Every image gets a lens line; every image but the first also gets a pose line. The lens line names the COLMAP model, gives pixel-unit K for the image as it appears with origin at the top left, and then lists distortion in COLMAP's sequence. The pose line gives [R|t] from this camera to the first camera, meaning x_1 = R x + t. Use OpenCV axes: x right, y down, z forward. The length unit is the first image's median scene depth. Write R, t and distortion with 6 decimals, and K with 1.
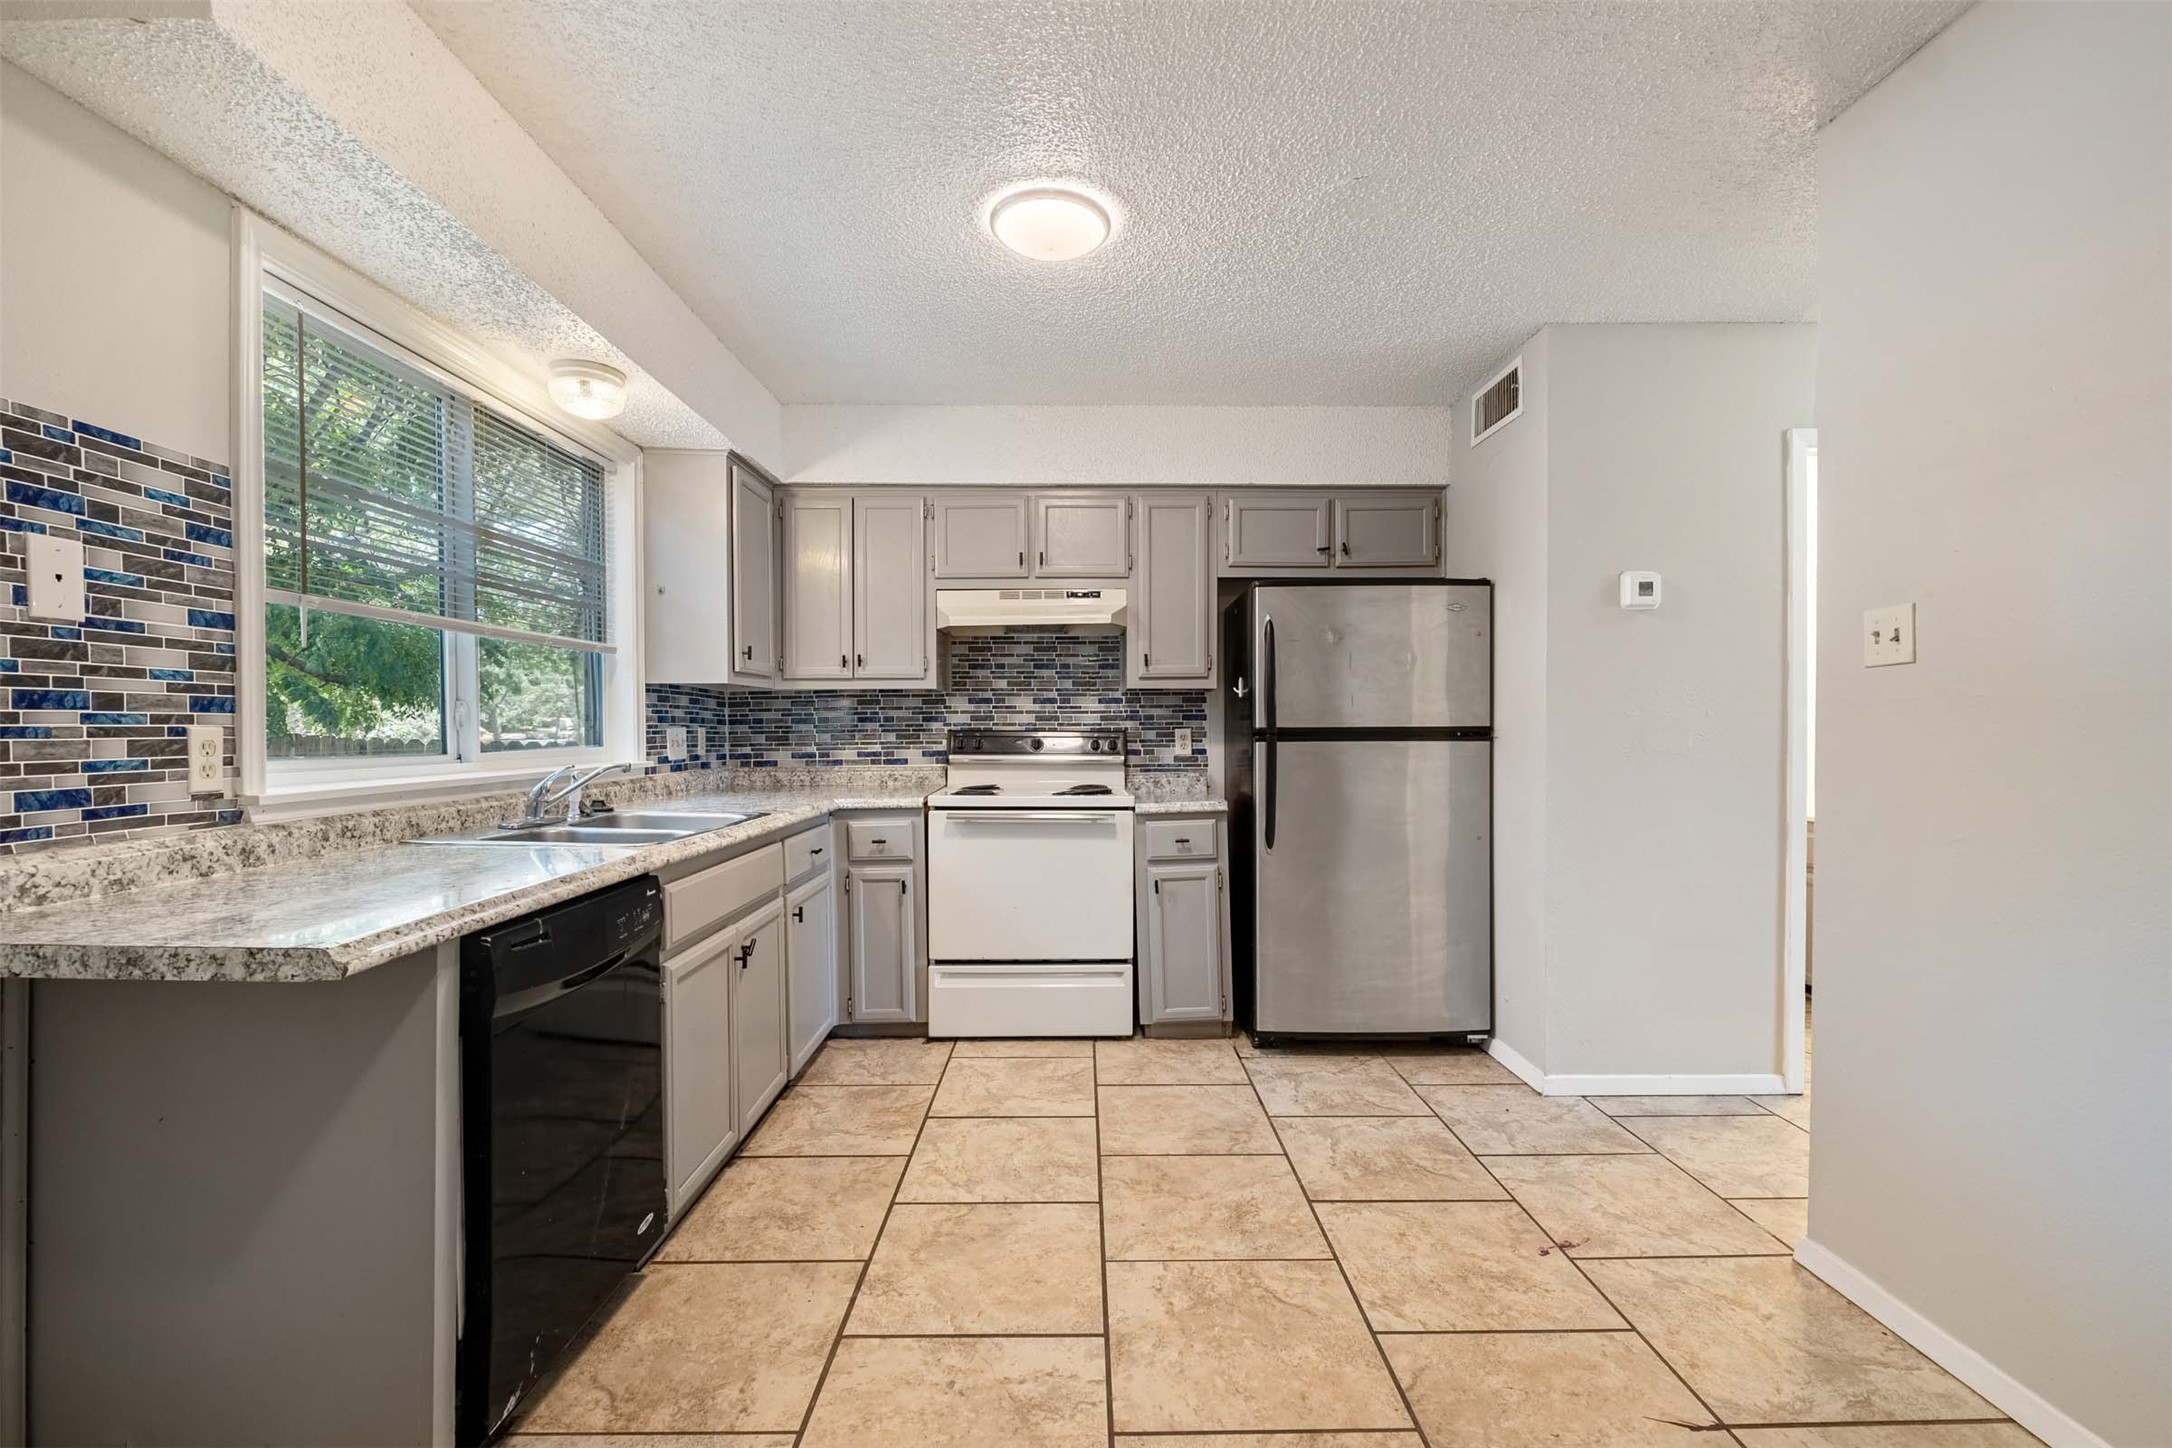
lens RADIAL K [[953.8, 0, 1085.2], [0, 953.8, 743.3], [0, 0, 1]] dist [-0.001007, -0.003358]
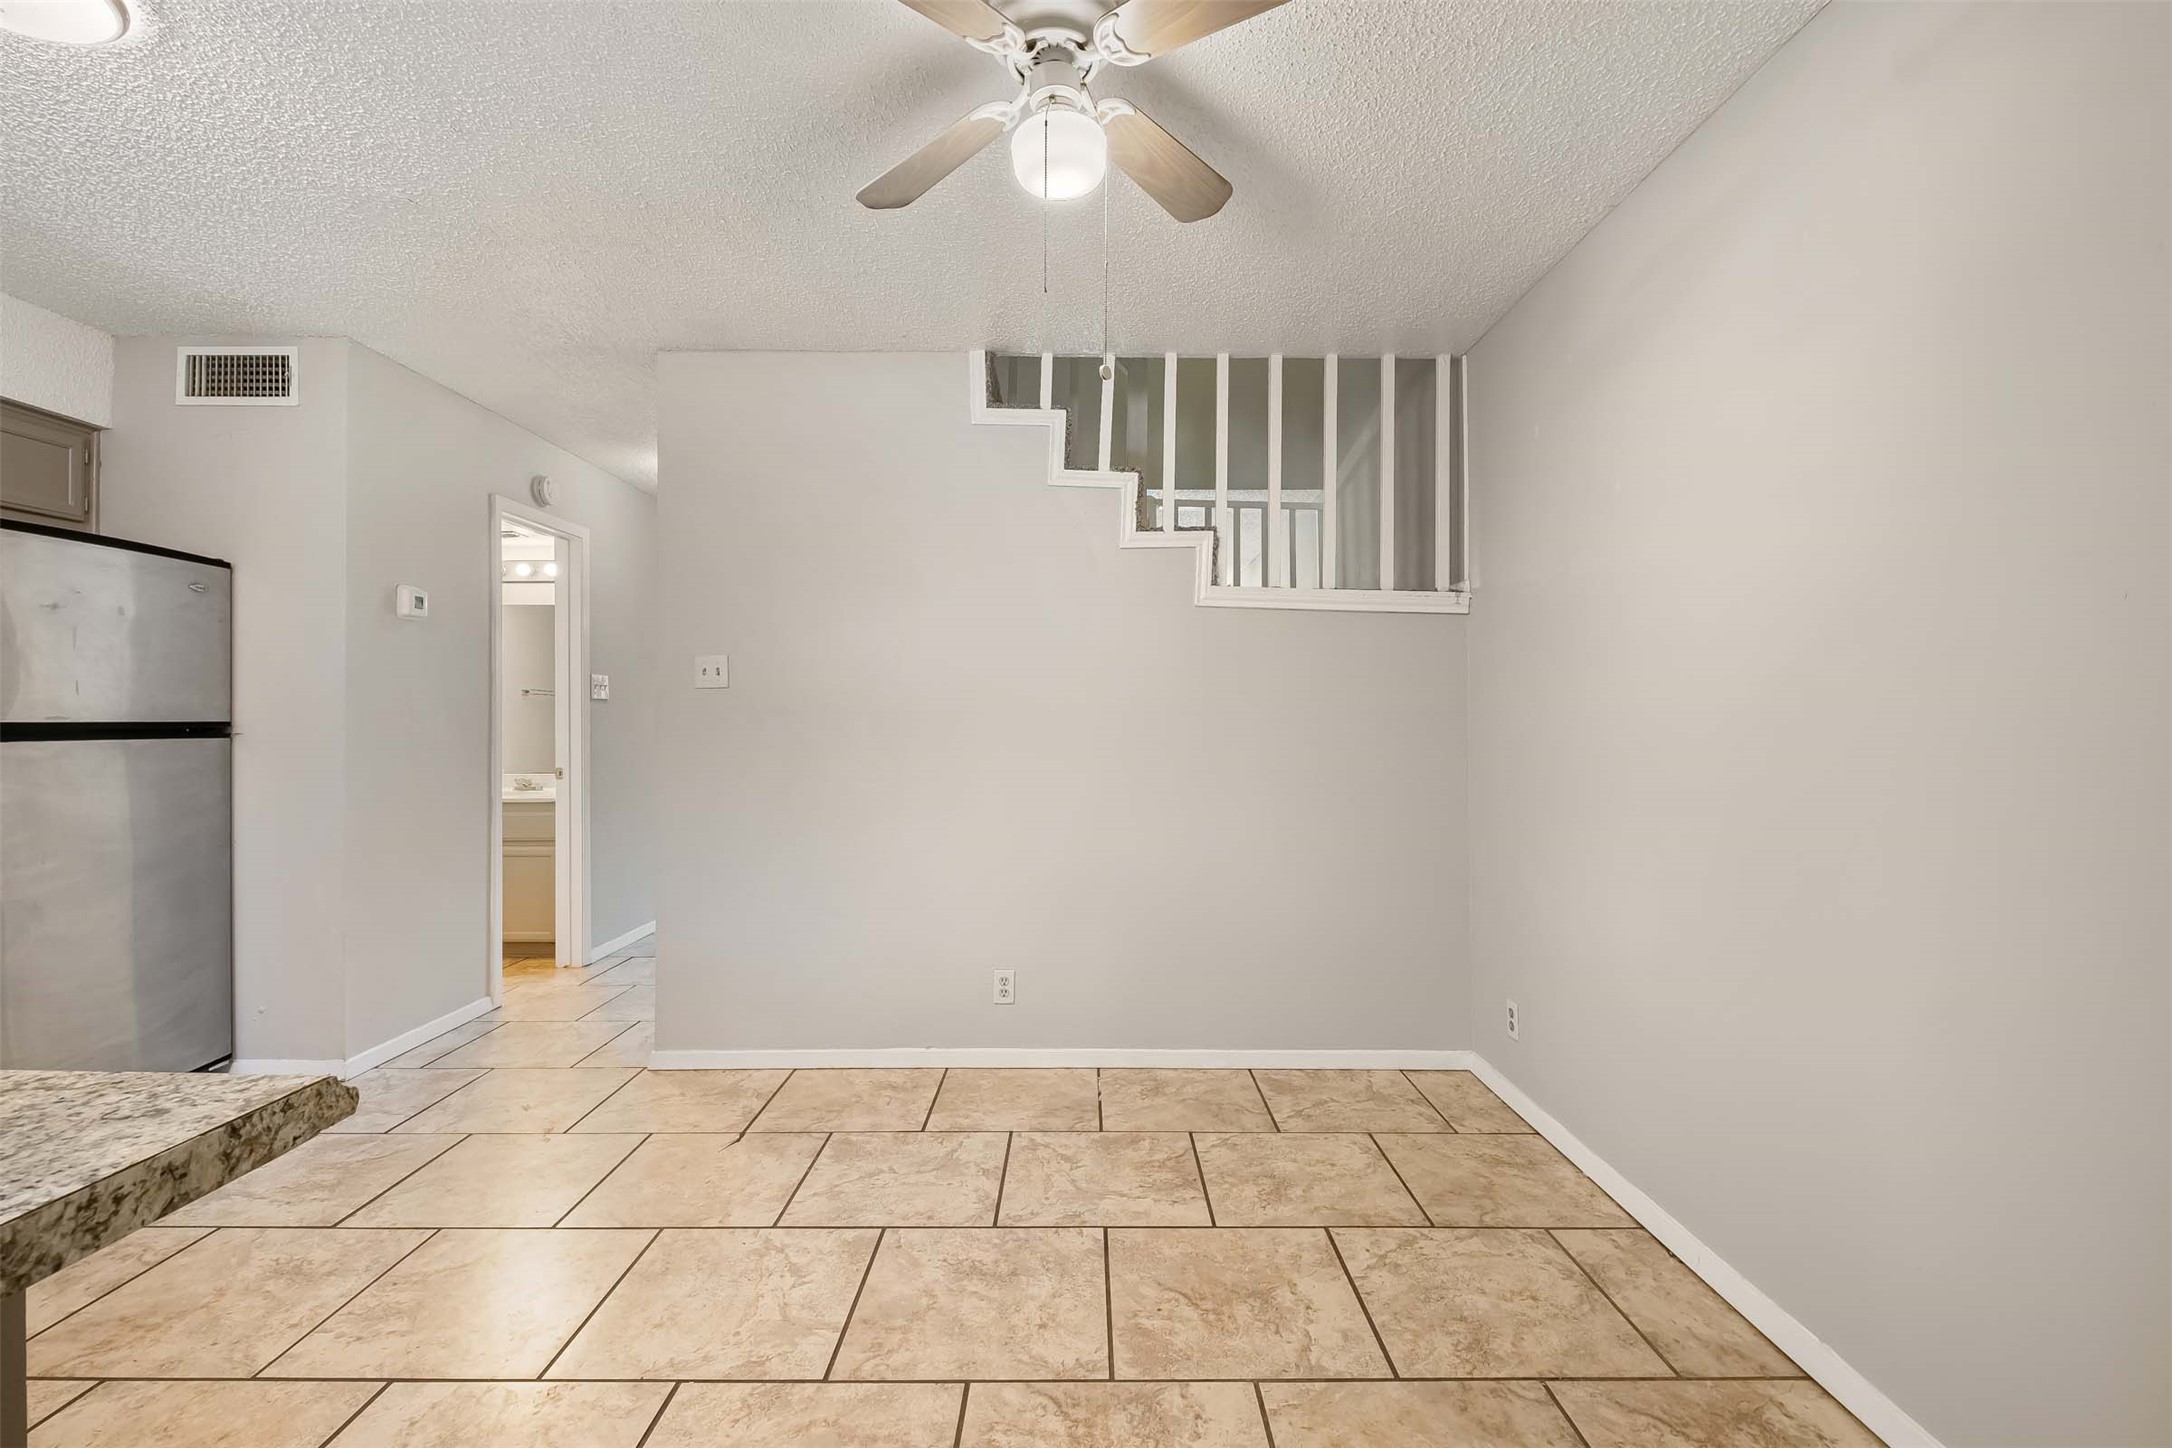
lens RADIAL K [[953.8, 0, 1091.2], [0, 953.8, 720.5], [0, 0, 1]] dist [-0.001007, -0.003358]
pose [[-0.002214, 0.004306, 0.999988, -0.613585], [0.015337, 0.999873, -0.004272, -0.003097], [-0.999880, 0.015328, -0.002279, 0.214111]]
